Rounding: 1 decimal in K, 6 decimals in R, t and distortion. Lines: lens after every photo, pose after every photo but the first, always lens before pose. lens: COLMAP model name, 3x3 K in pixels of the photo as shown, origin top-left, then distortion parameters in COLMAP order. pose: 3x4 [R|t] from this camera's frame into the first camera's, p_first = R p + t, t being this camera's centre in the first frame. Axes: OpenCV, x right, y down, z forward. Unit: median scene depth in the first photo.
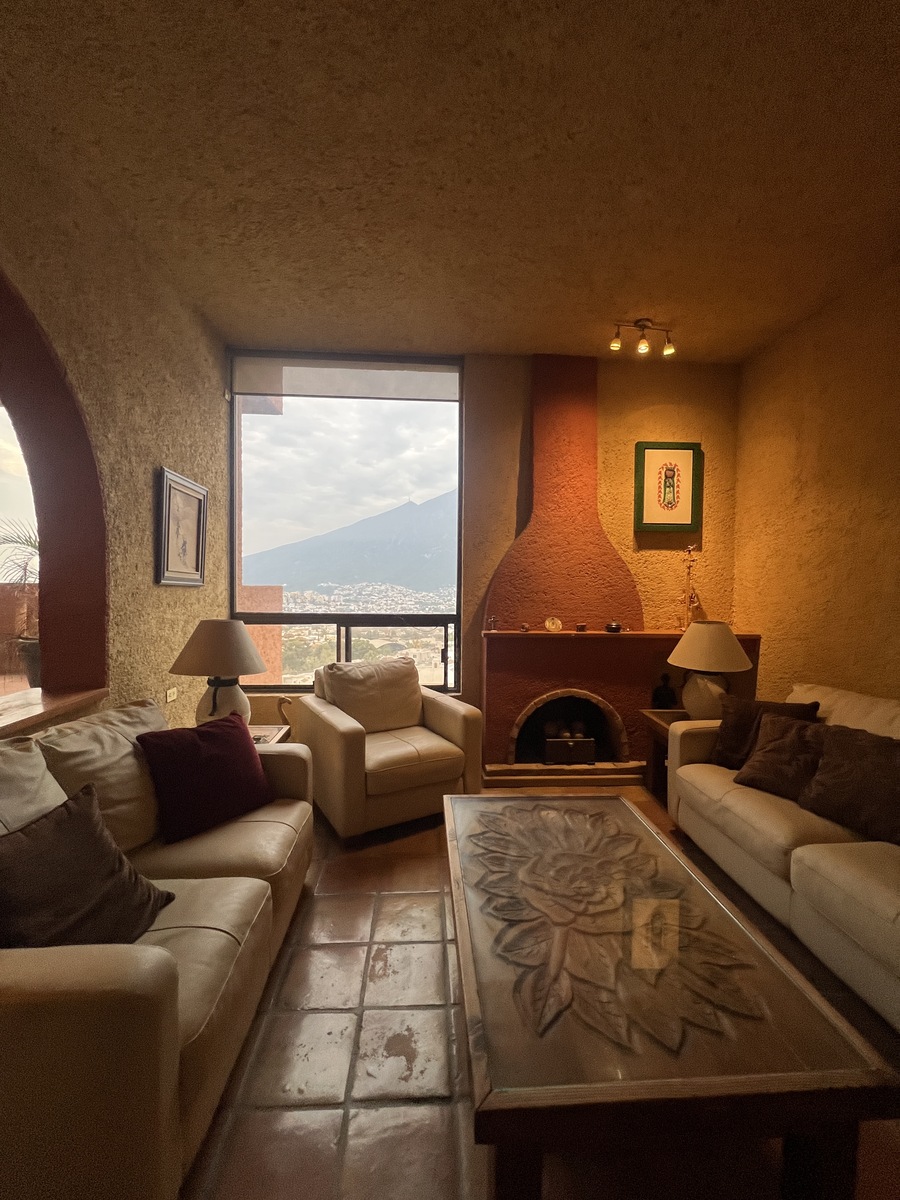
lens RADIAL K [[483.7, 0, 451.2], [0, 483.7, 597.3], [0, 0, 1]] dist [-0.002502, 0.000766]
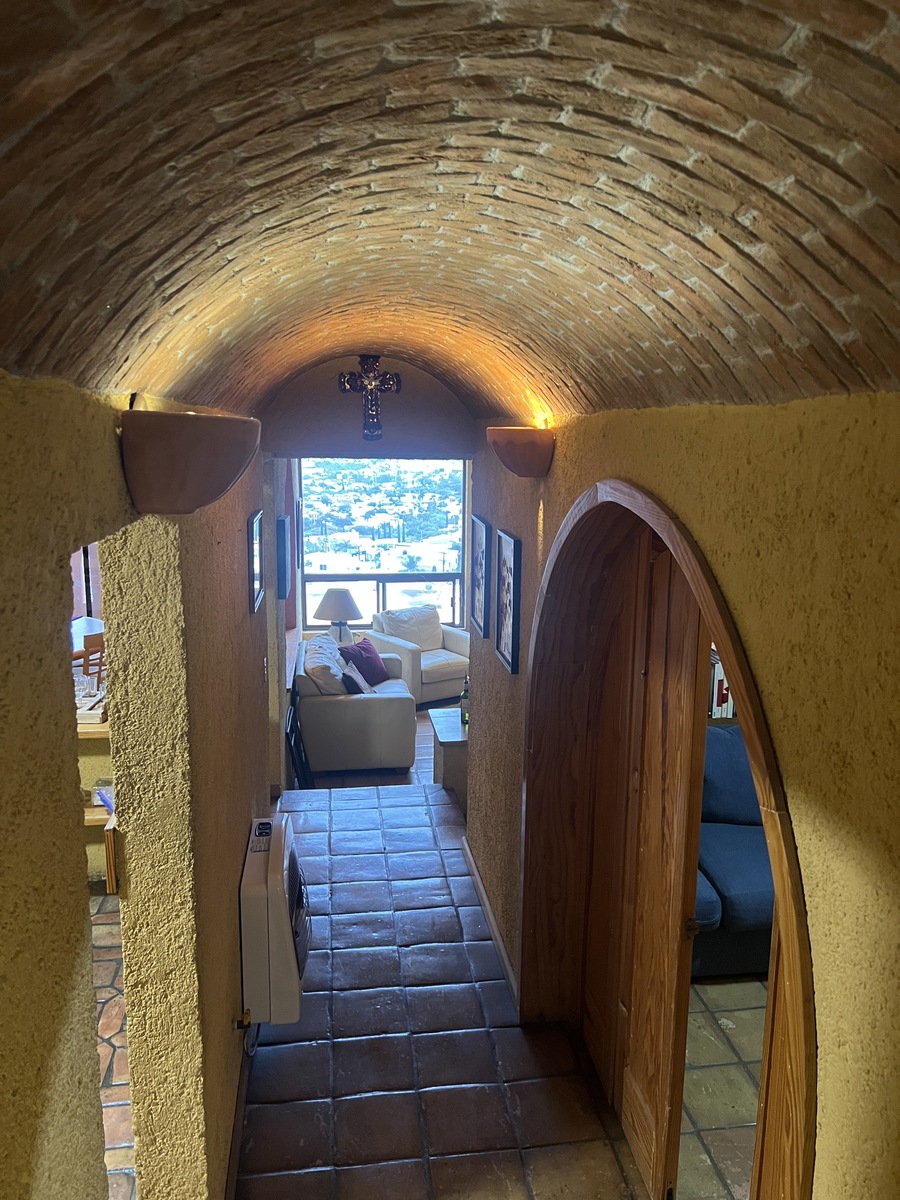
lens RADIAL K [[916.6, 0, 452.3], [0, 916.6, 597.2], [0, 0, 1]] dist [0.056937, -0.053315]
pose [[0.996797, -0.016710, 0.078206, -0.267239], [0.004116, 0.987350, 0.158505, -0.377802], [-0.079865, -0.157676, 0.984256, -1.943896]]
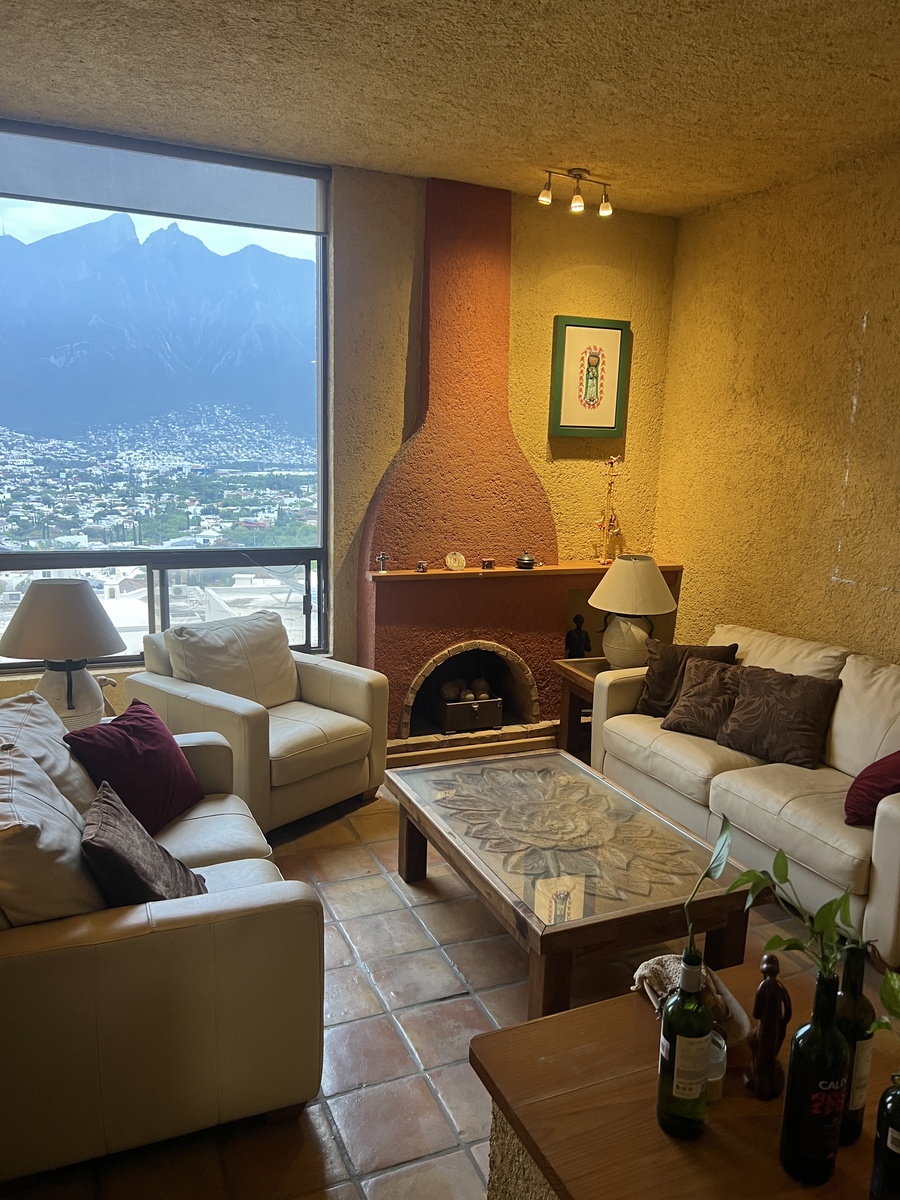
lens RADIAL K [[916.6, 0, 448.0], [0, 916.6, 610.6], [0, 0, 1]] dist [0.056937, -0.053315]
pose [[0.939610, -0.048321, 0.338819, -0.332936], [-0.010593, 0.985402, 0.169911, -0.126373], [-0.342084, -0.163240, 0.925382, -0.410150]]
